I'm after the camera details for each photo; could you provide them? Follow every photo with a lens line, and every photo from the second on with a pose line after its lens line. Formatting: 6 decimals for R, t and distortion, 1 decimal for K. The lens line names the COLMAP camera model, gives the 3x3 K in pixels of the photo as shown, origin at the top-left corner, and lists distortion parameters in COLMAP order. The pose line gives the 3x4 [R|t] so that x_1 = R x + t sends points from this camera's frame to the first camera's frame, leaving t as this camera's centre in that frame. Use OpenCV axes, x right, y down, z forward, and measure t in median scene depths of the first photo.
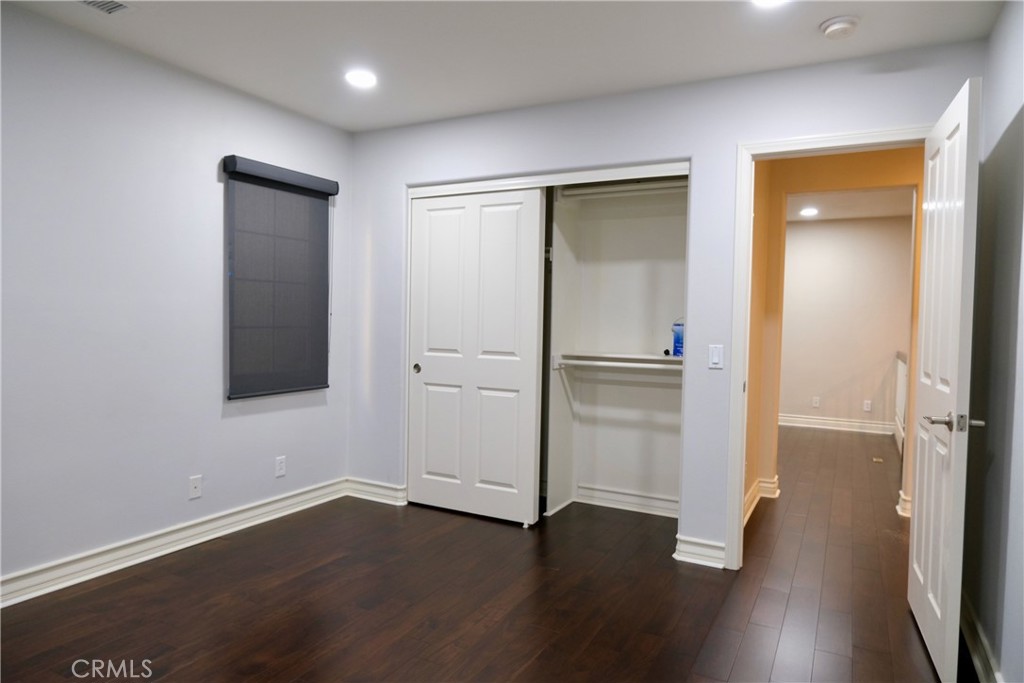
lens RADIAL K [[650.6, 0, 512.0], [0, 650.6, 341.5], [0, 0, 1]] dist [-0.003951, 0.007576]
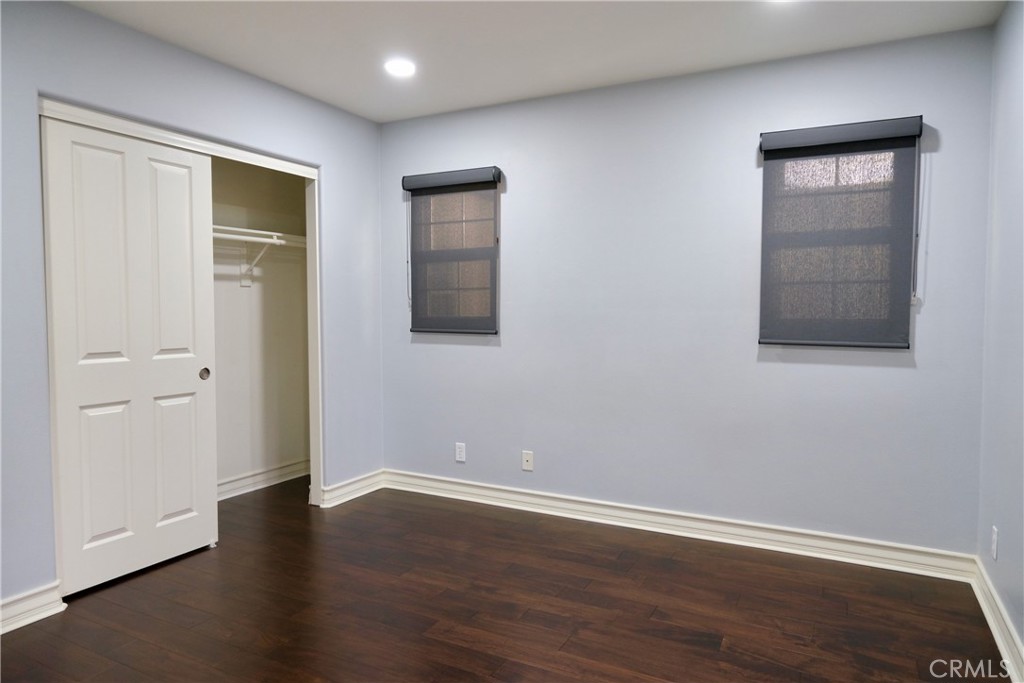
lens RADIAL K [[650.6, 0, 512.0], [0, 650.6, 341.5], [0, 0, 1]] dist [-0.003951, 0.007576]
pose [[0.007011, -0.074927, 0.997164, -0.806010], [0.042588, 0.996306, 0.074563, -0.034597], [-0.999068, 0.041944, 0.010176, 0.570521]]
